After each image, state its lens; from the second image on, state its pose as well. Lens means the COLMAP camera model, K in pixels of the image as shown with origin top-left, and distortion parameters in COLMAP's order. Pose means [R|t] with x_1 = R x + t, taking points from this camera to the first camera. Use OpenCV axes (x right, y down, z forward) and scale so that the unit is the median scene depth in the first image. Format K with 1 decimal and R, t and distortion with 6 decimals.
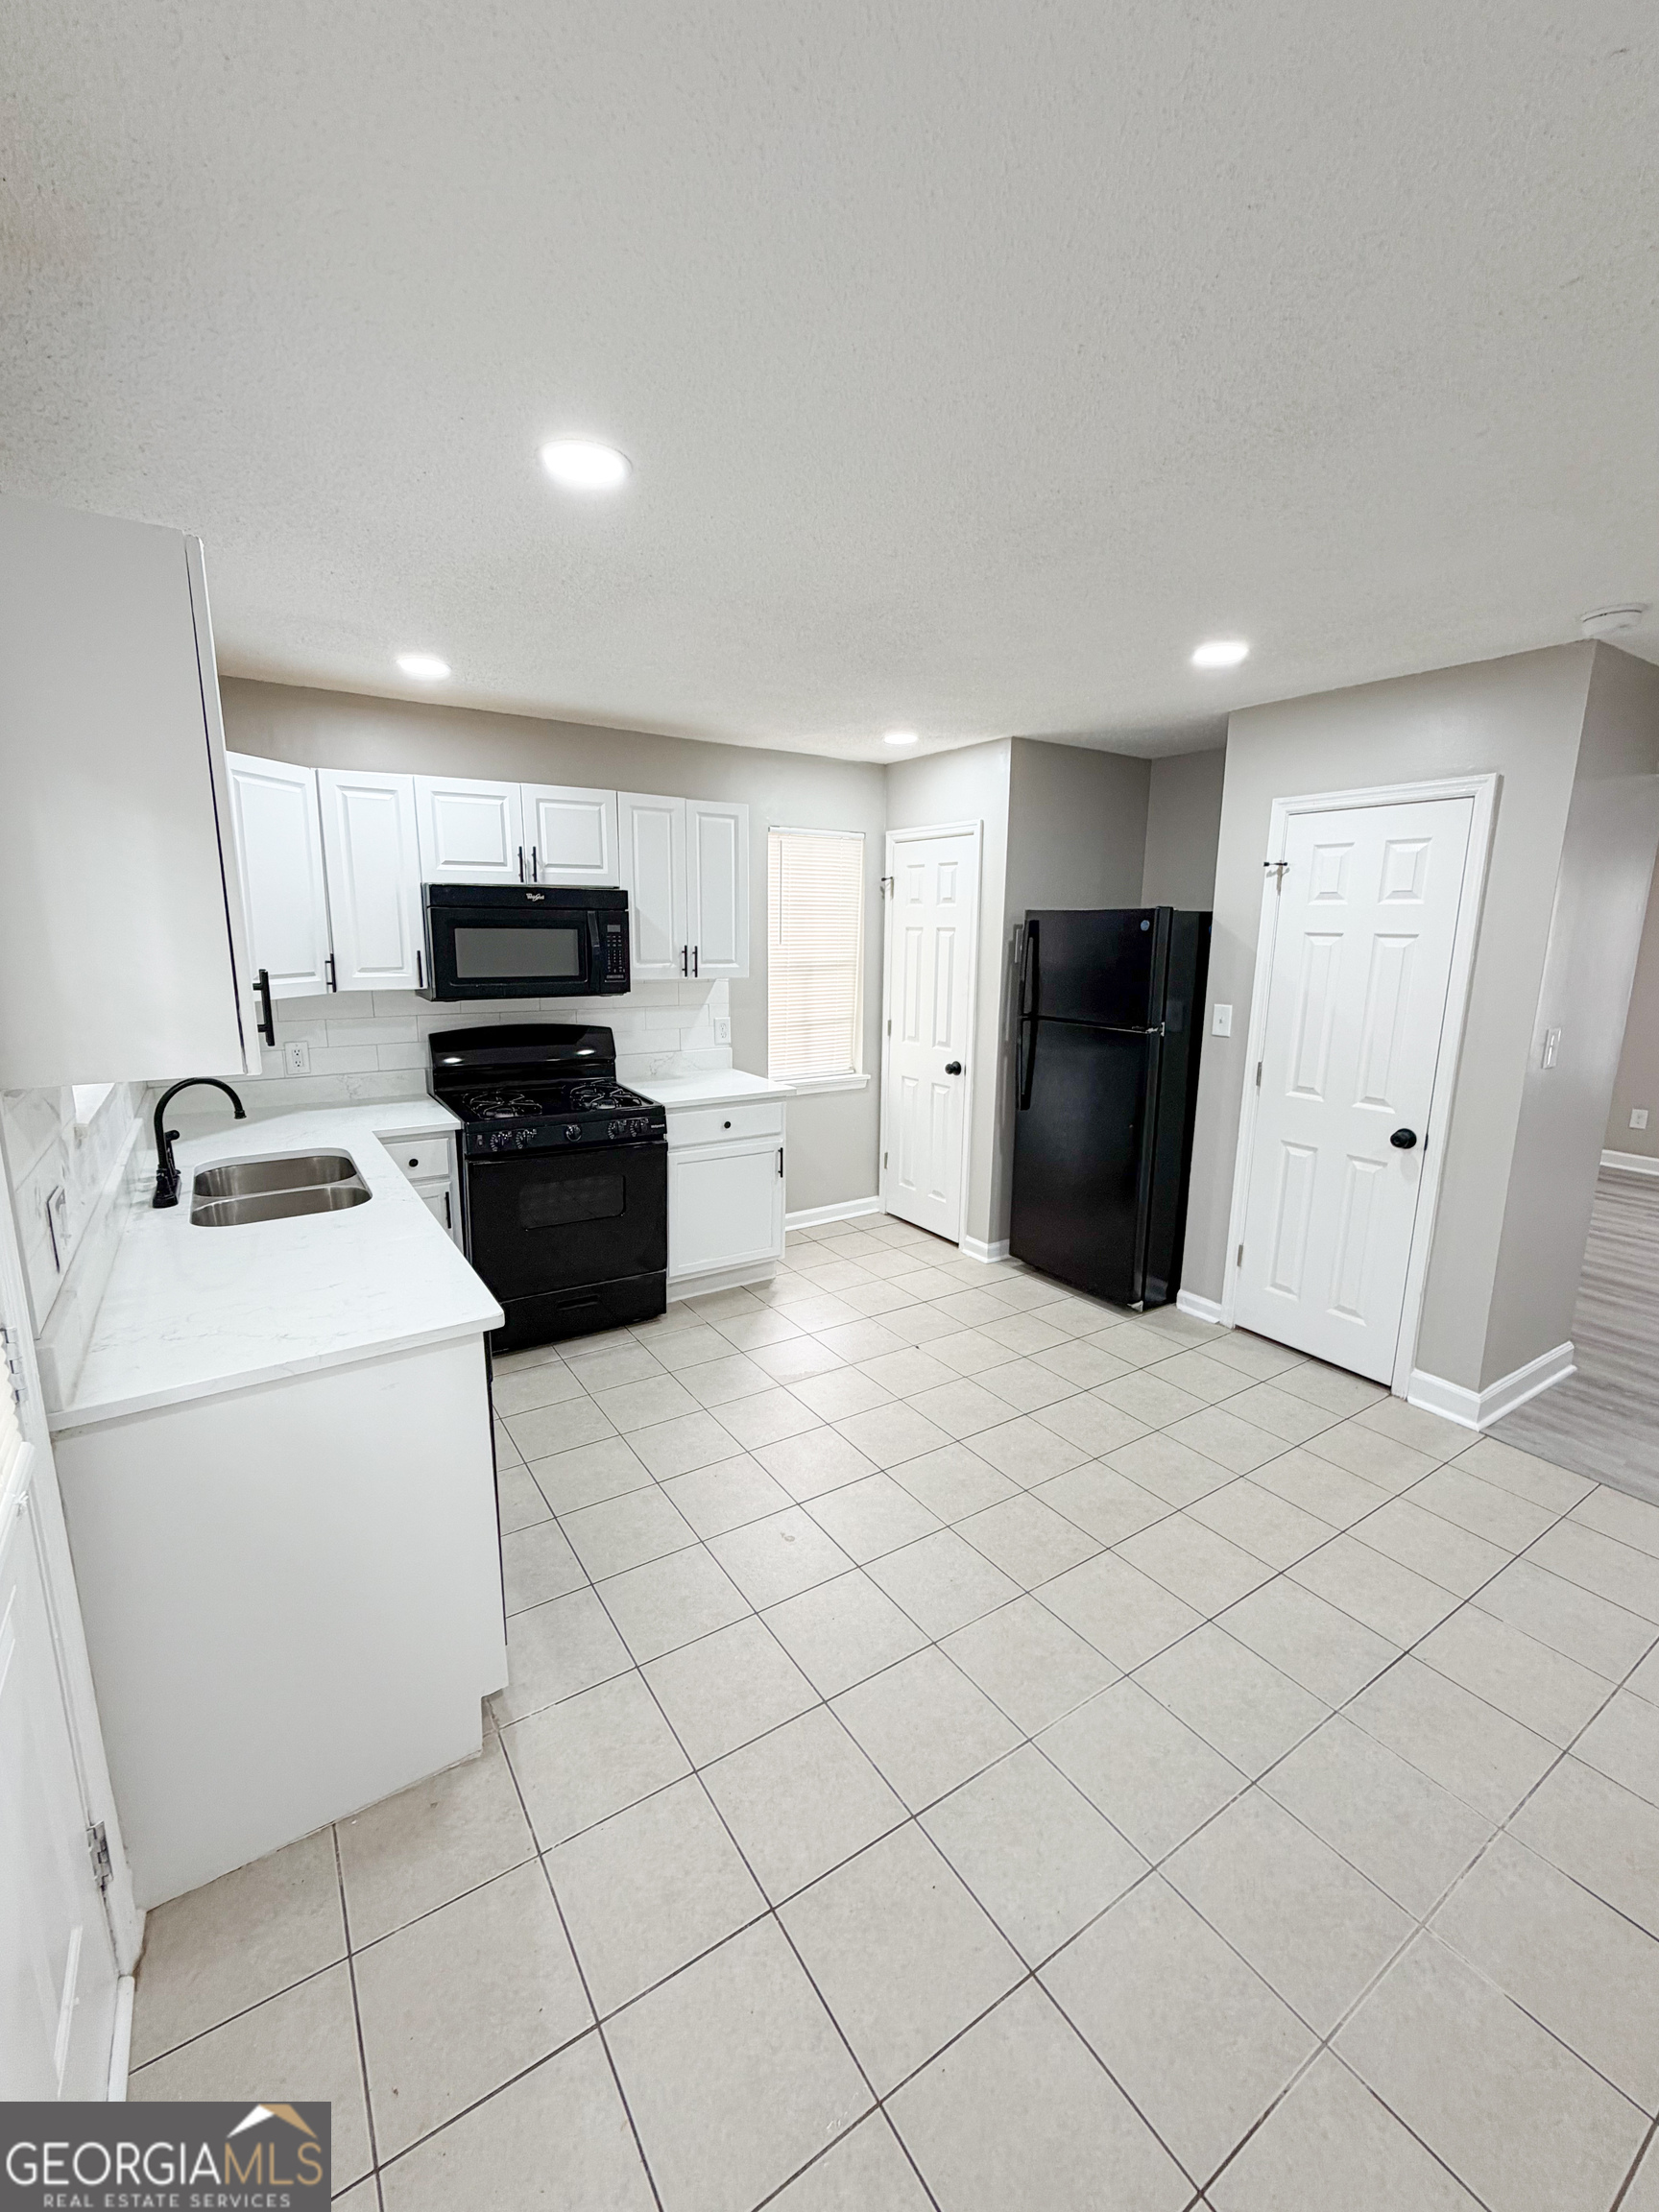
lens RADIAL K [[880.9, 0, 820.5], [0, 880.9, 1082.1], [0, 0, 1]] dist [-0.002523, -0.000109]
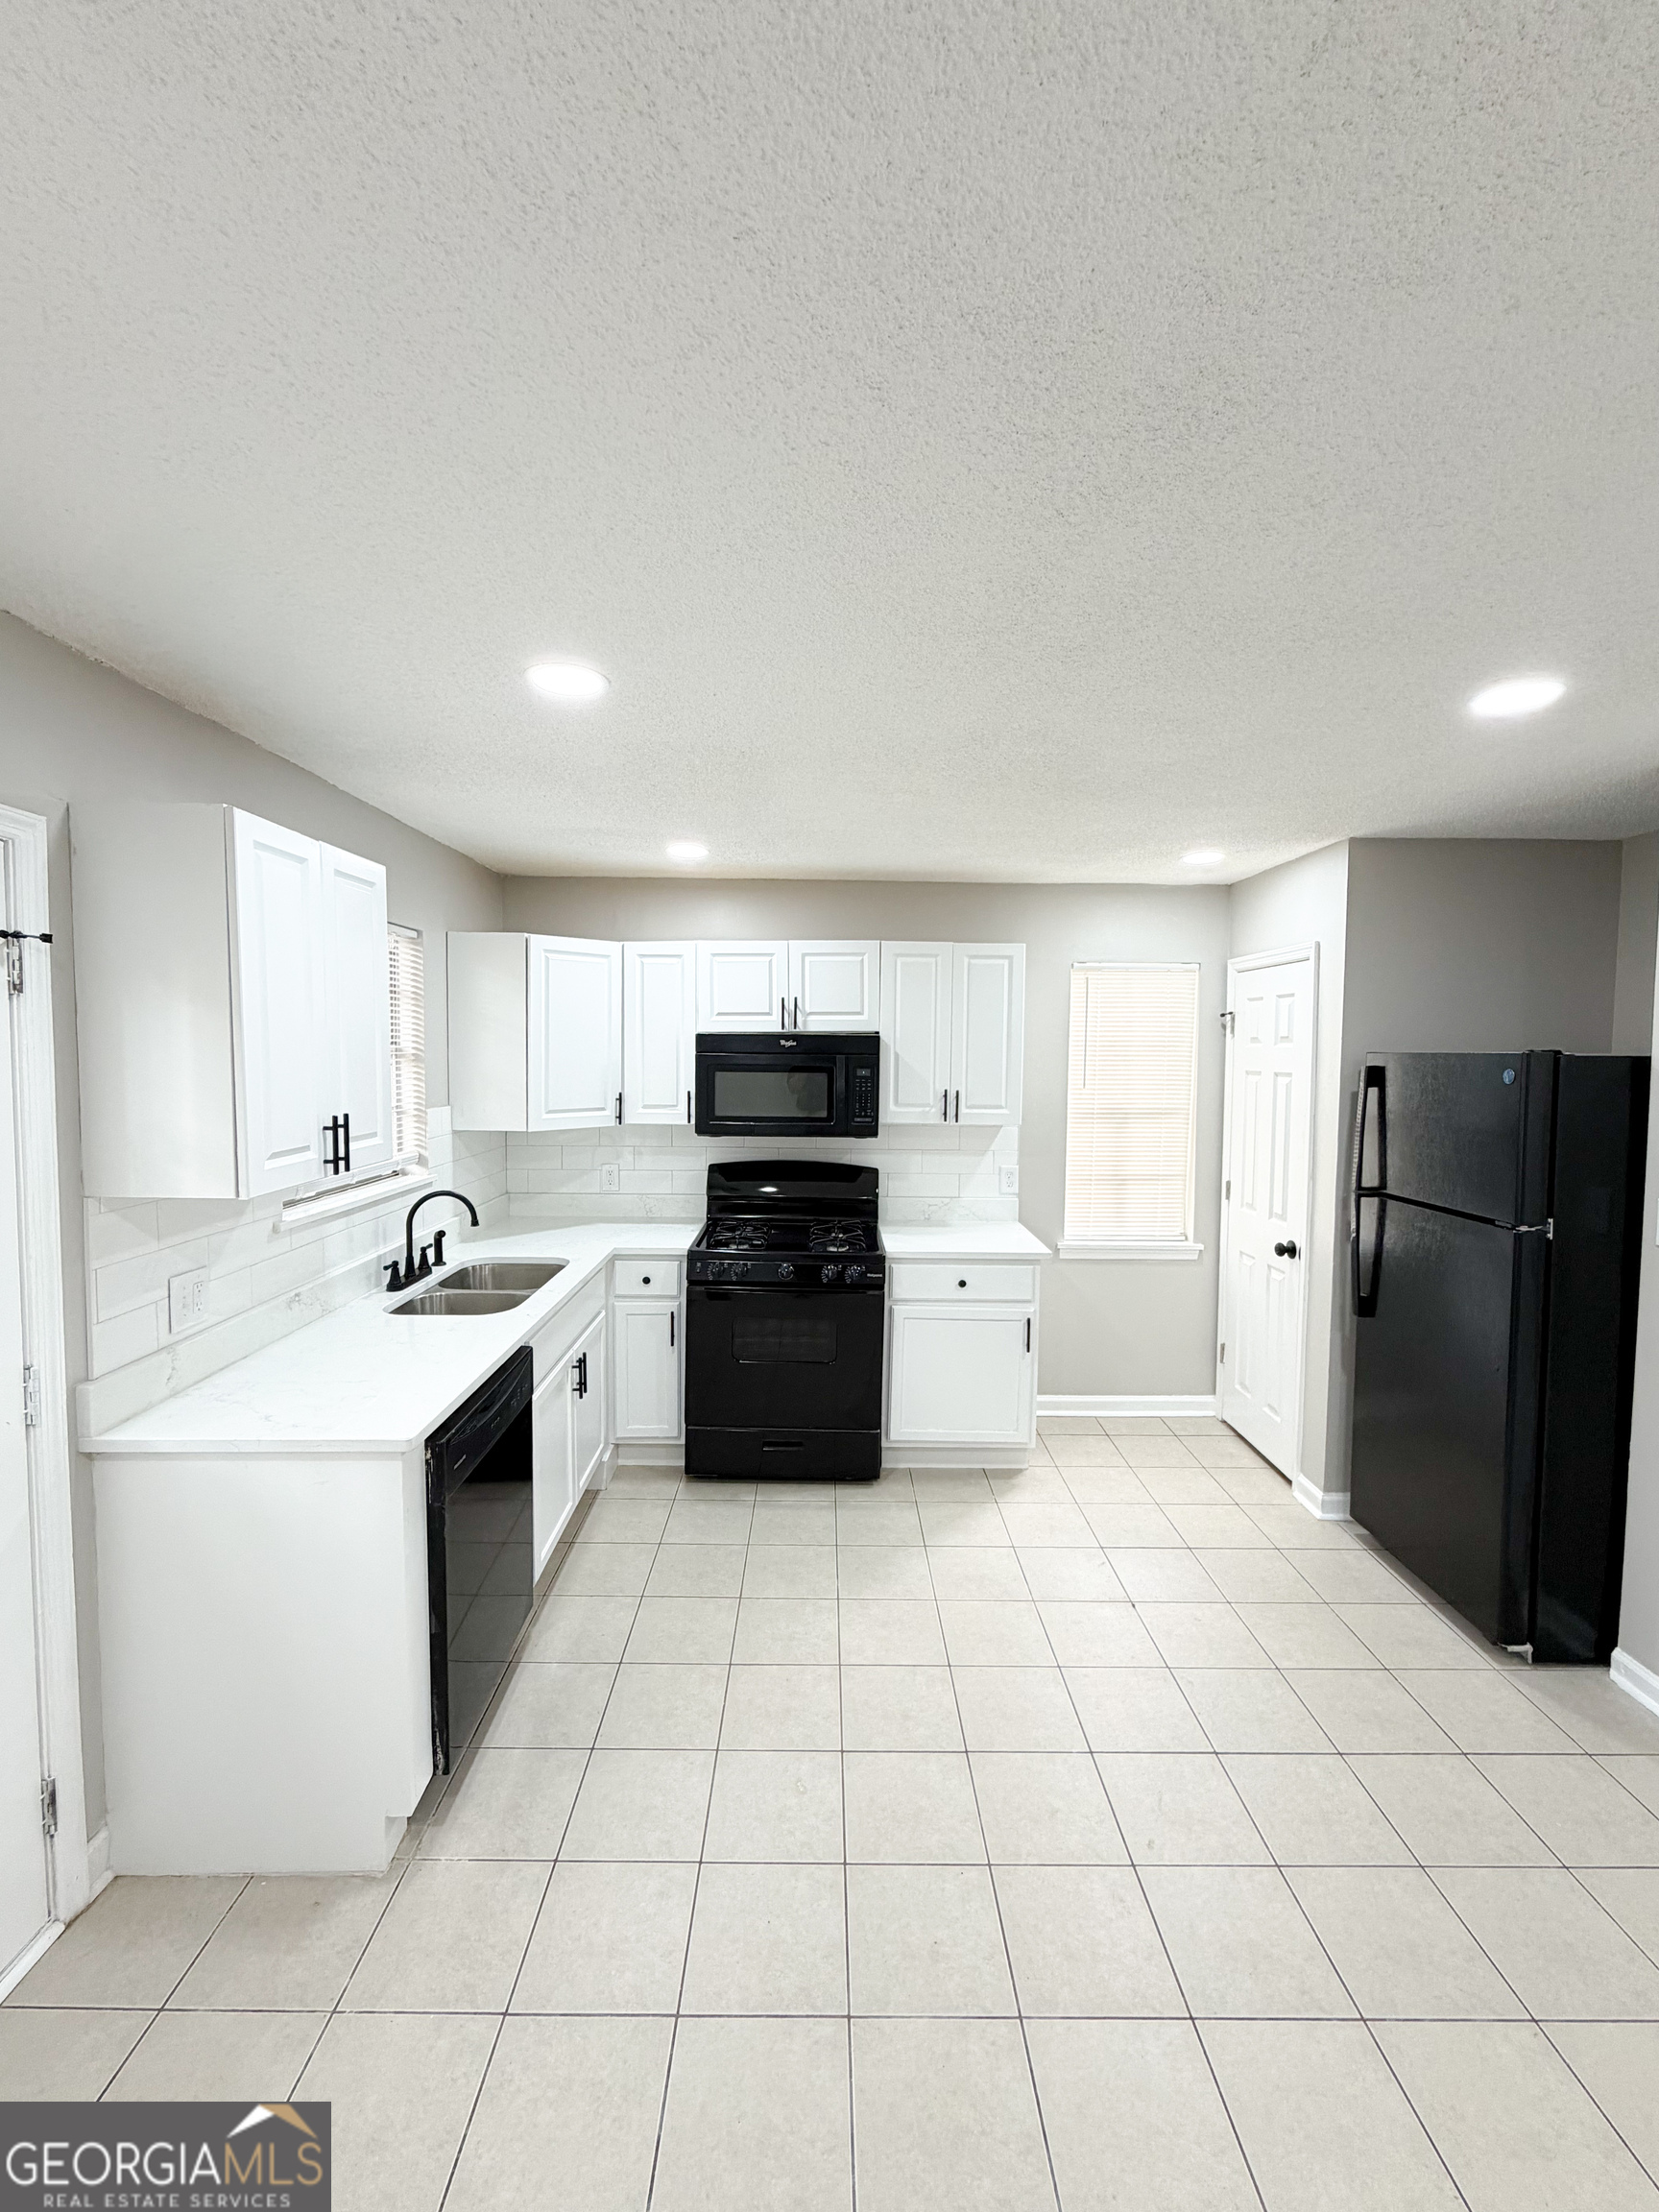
lens RADIAL K [[880.9, 0, 835.8], [0, 880.9, 1090.7], [0, 0, 1]] dist [-0.002523, -0.000109]
pose [[0.846845, 0.020867, -0.531430, 0.264389], [-0.093750, 0.989440, -0.110541, -0.036467], [0.523511, 0.143432, 0.839859, 0.126416]]
